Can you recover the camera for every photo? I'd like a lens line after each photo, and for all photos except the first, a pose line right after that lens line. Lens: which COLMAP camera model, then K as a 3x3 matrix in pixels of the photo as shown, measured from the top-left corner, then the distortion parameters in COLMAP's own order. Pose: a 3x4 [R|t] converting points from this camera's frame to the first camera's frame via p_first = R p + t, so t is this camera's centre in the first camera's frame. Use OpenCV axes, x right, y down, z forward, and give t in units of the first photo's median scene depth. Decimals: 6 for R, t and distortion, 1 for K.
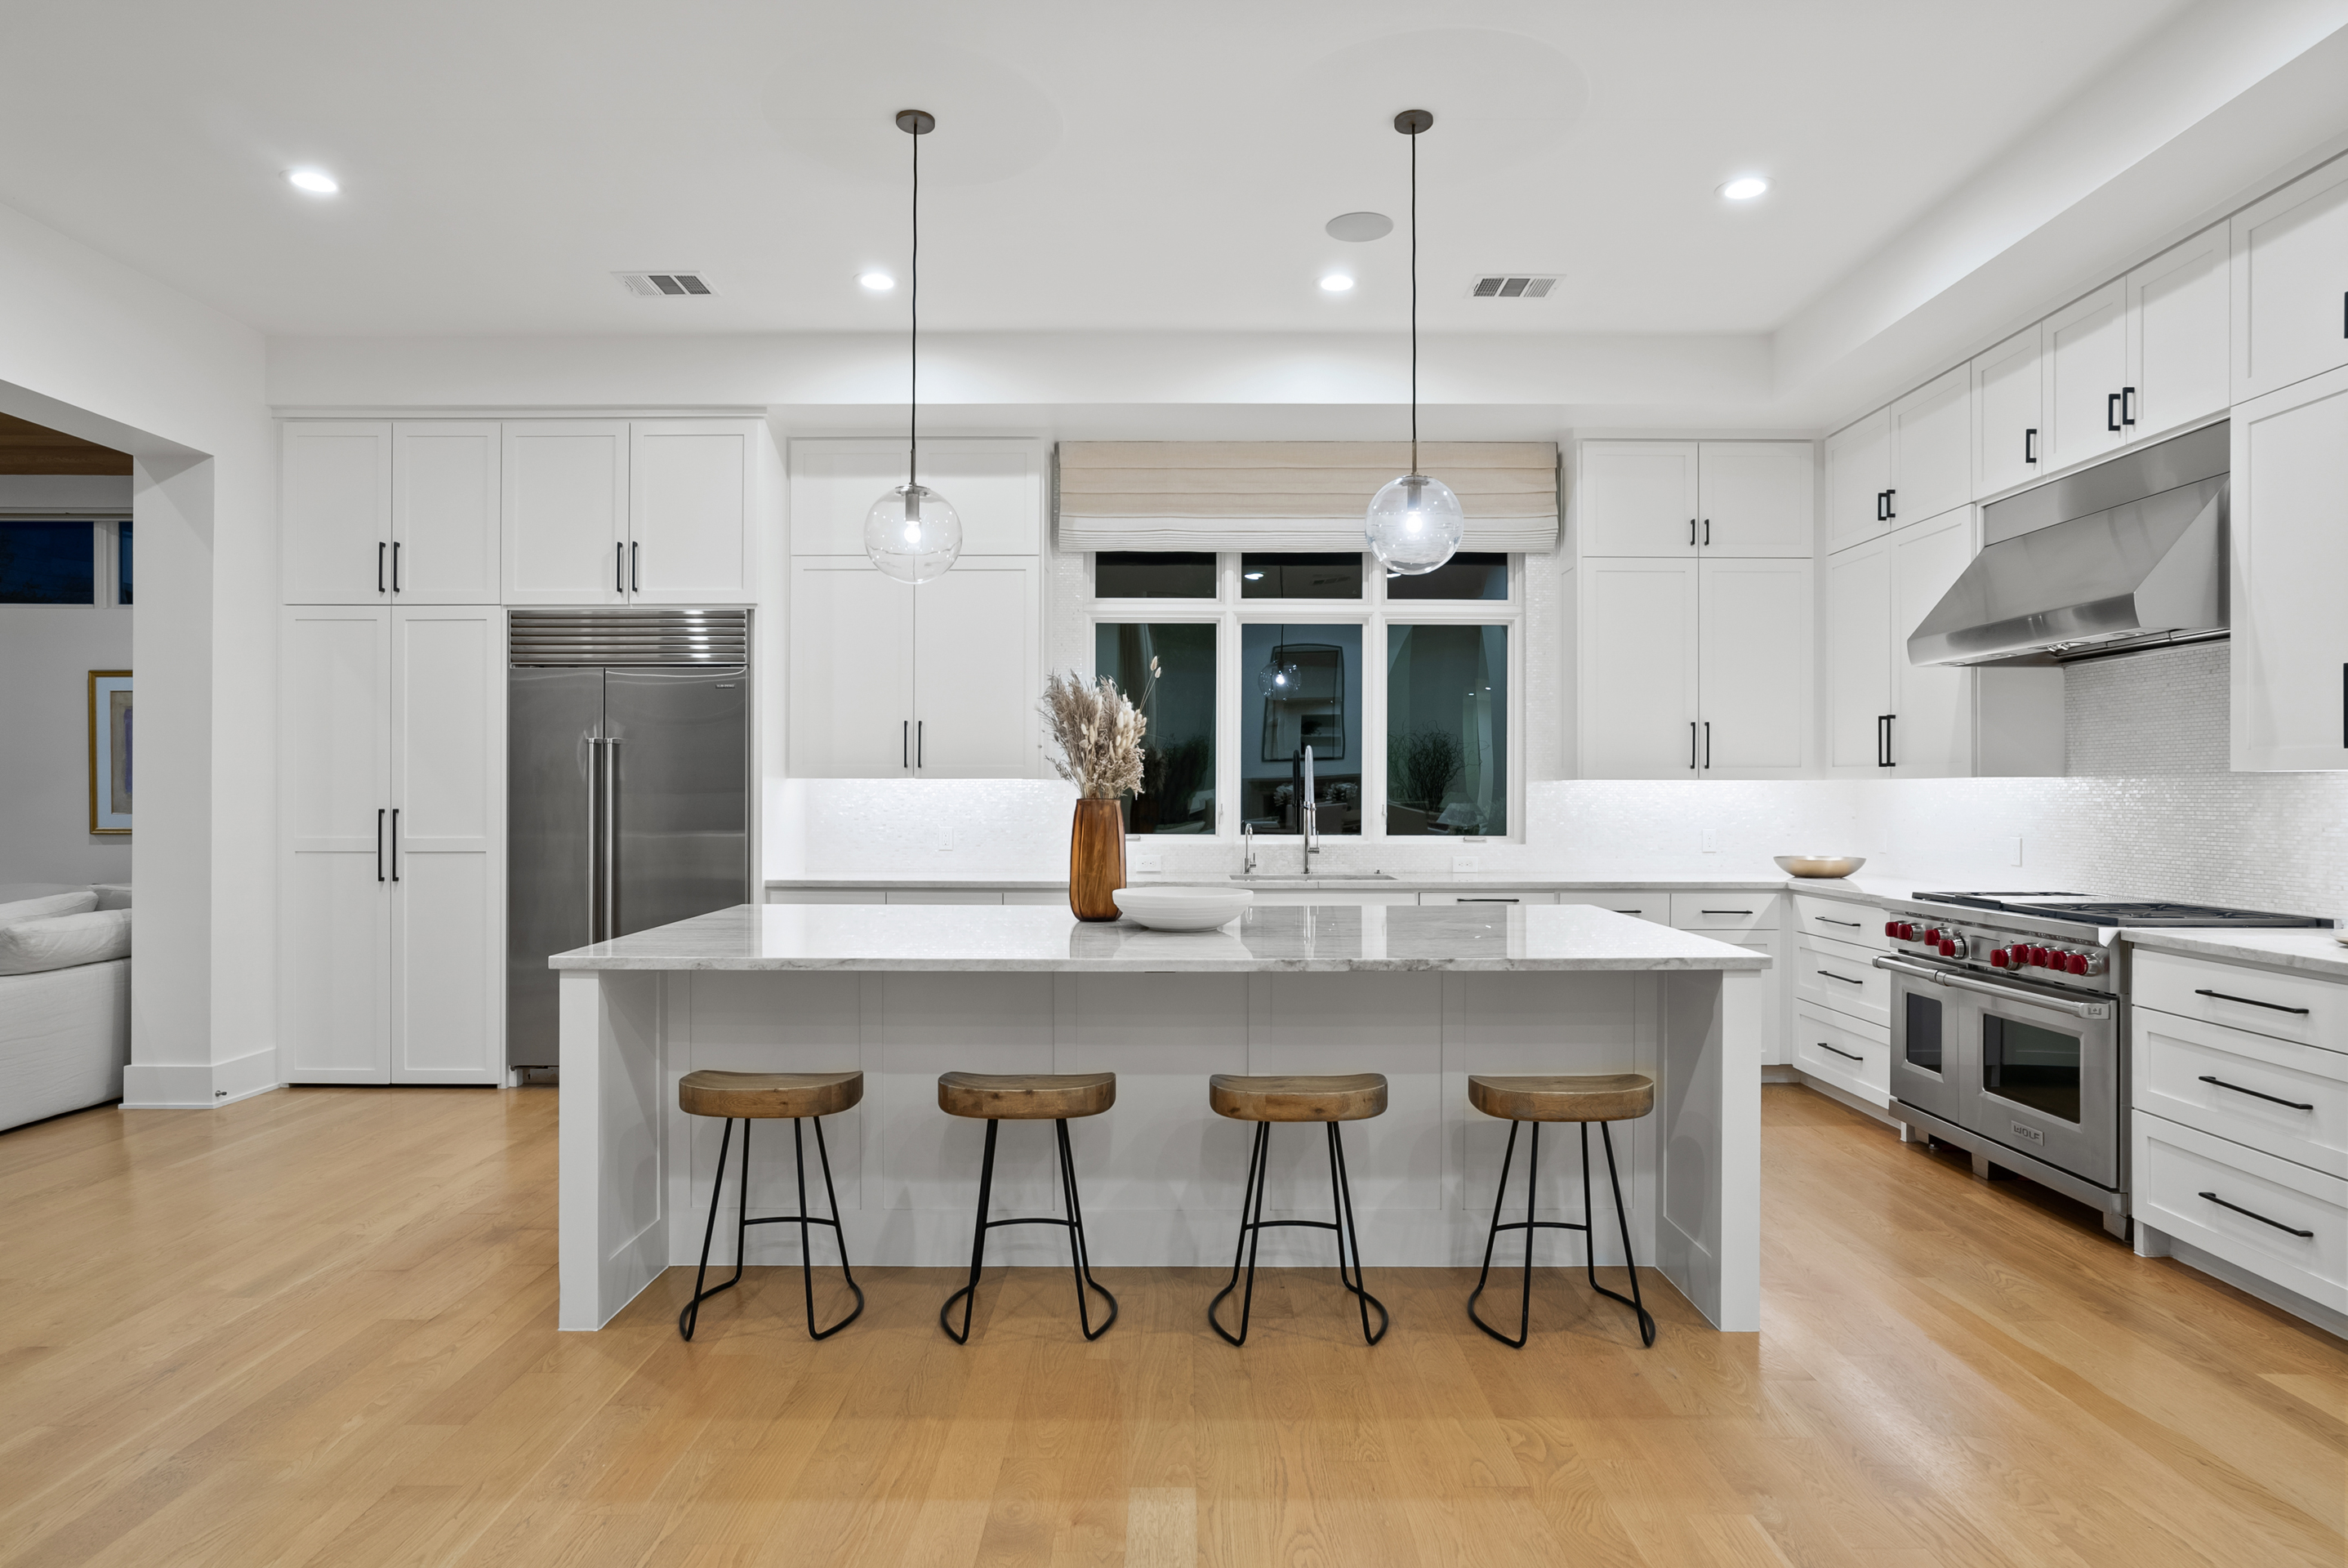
lens RADIAL K [[1339.2, 0, 1181.7], [0, 1339.2, 791.5], [0, 0, 1]] dist [-0.018387, 0.013324]
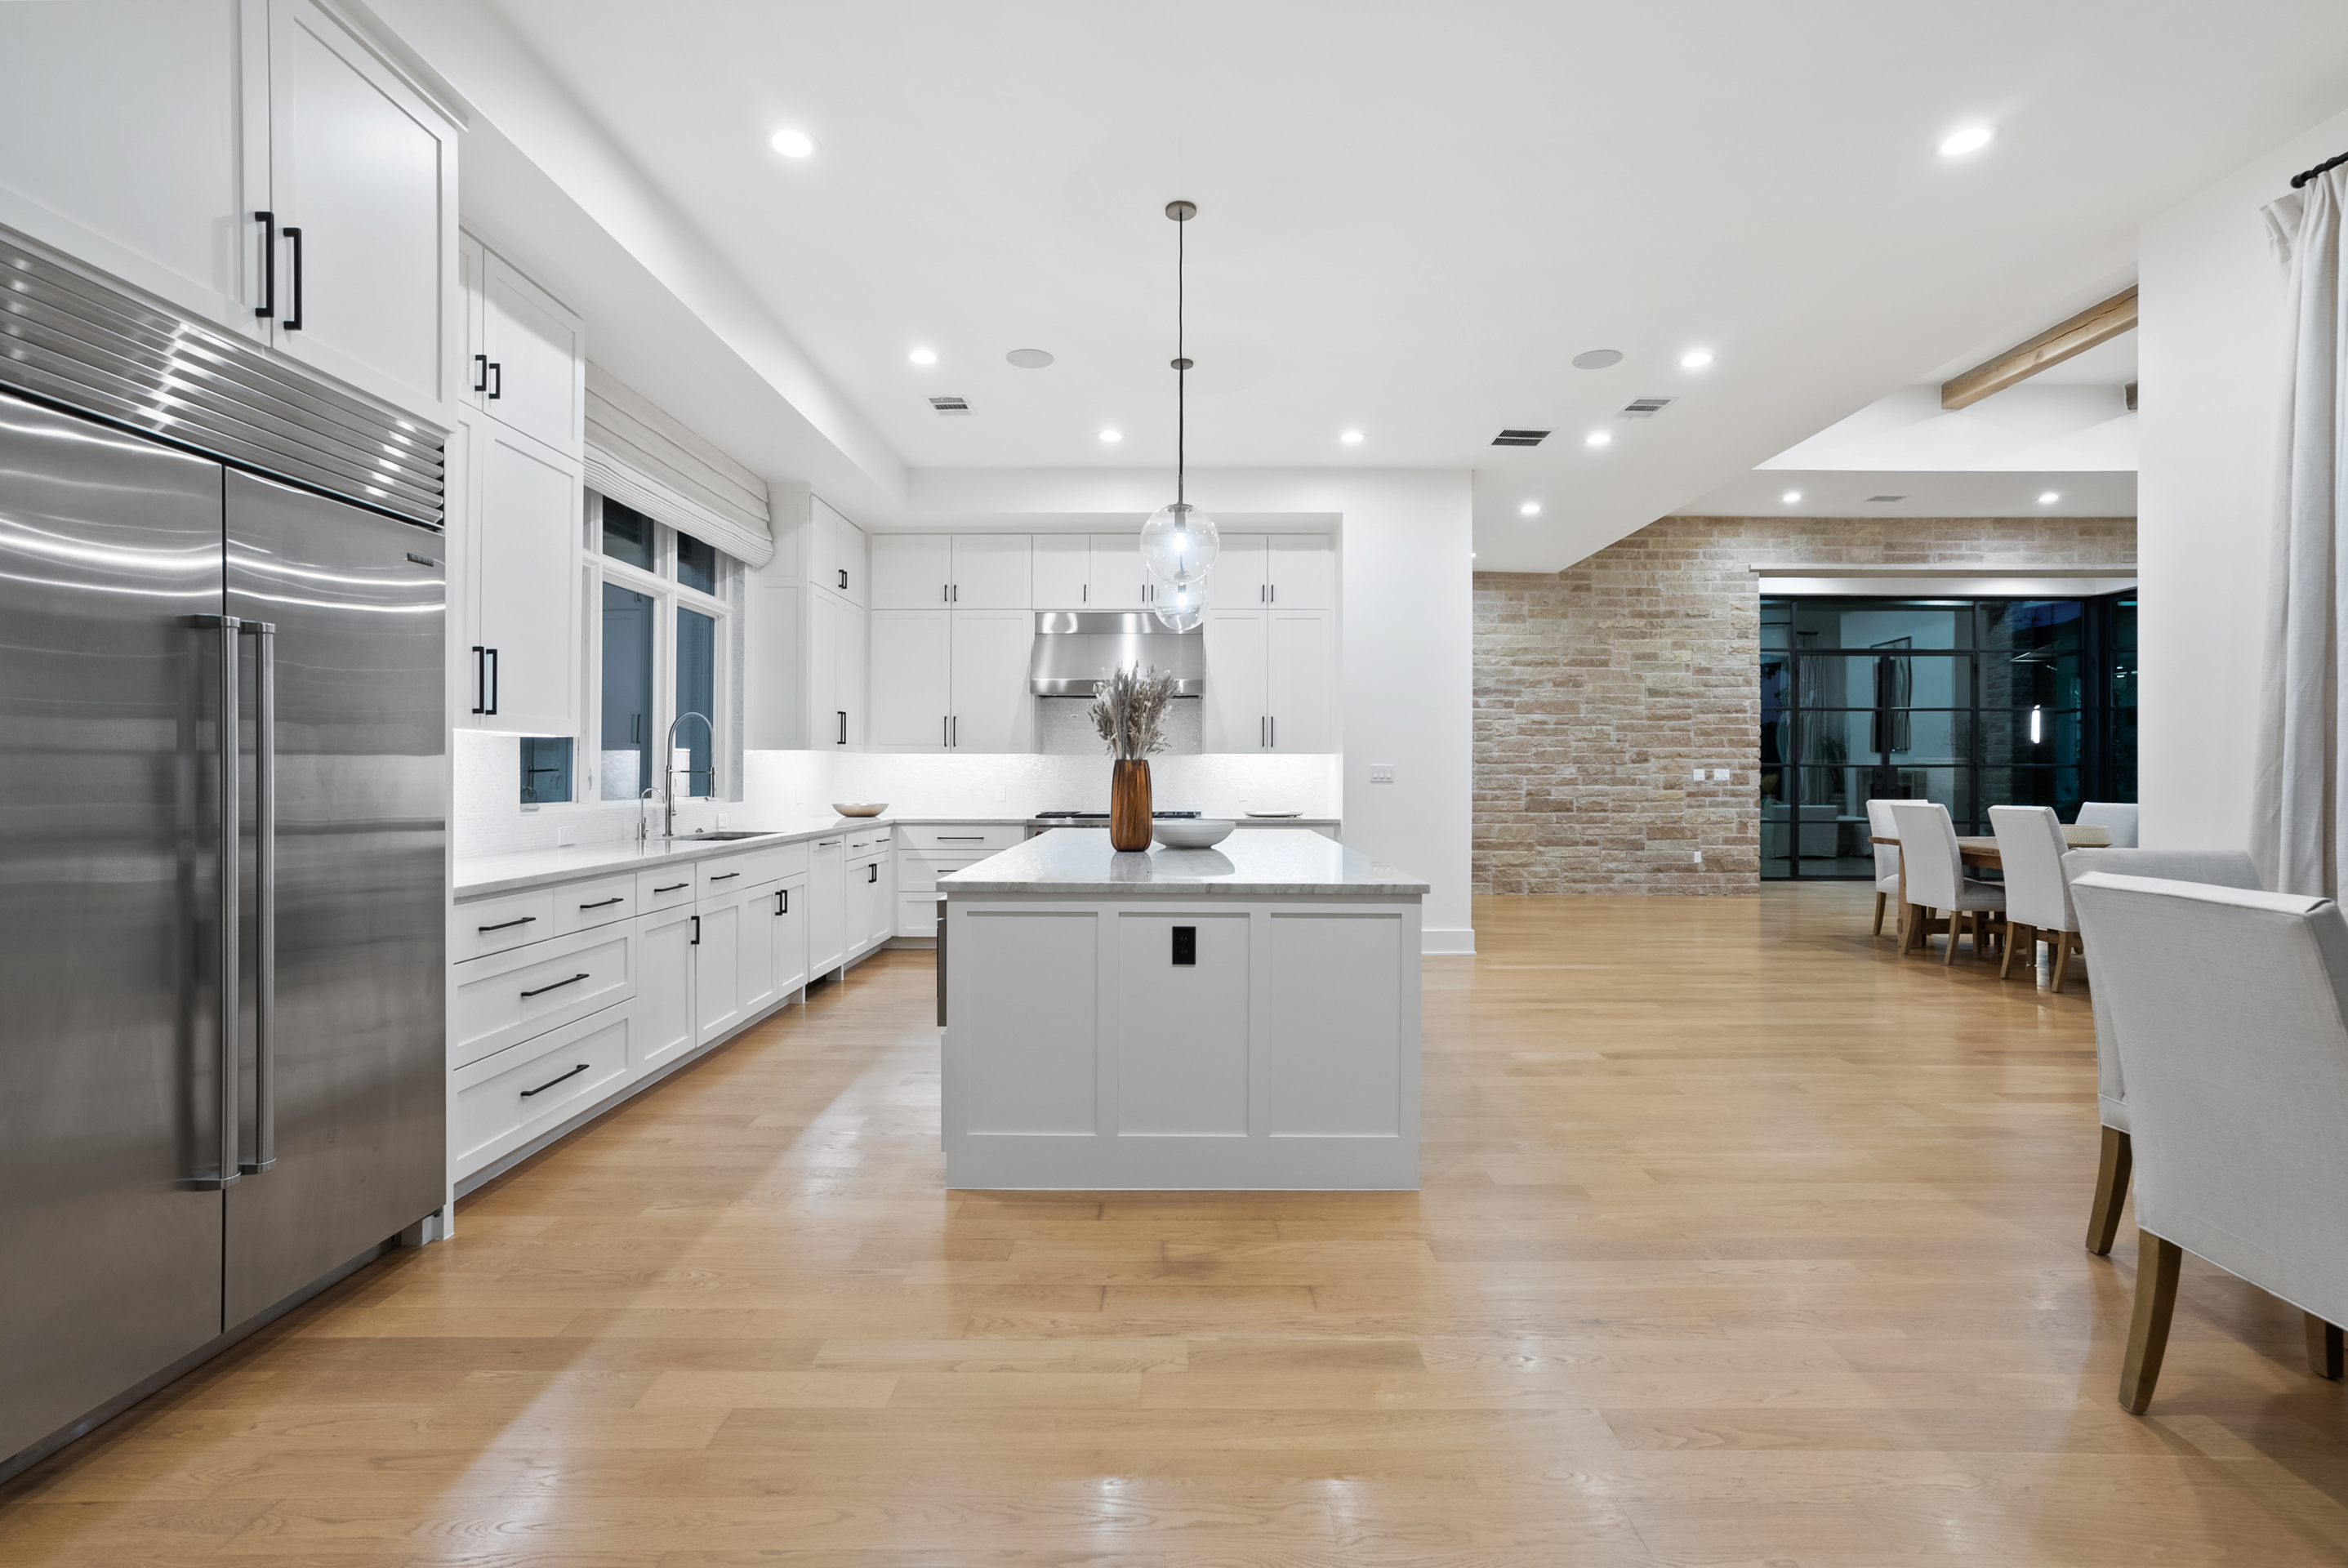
lens RADIAL K [[1066.9, 0, 1183.6], [0, 1066.9, 766.7], [0, 0, 1]] dist [-0.015081, 0.006713]
pose [[-0.001489, 0.003855, 0.999991, -0.950558], [-0.003136, 0.999988, -0.003860, 0.013749], [-0.999994, -0.003142, -0.001477, 0.801567]]
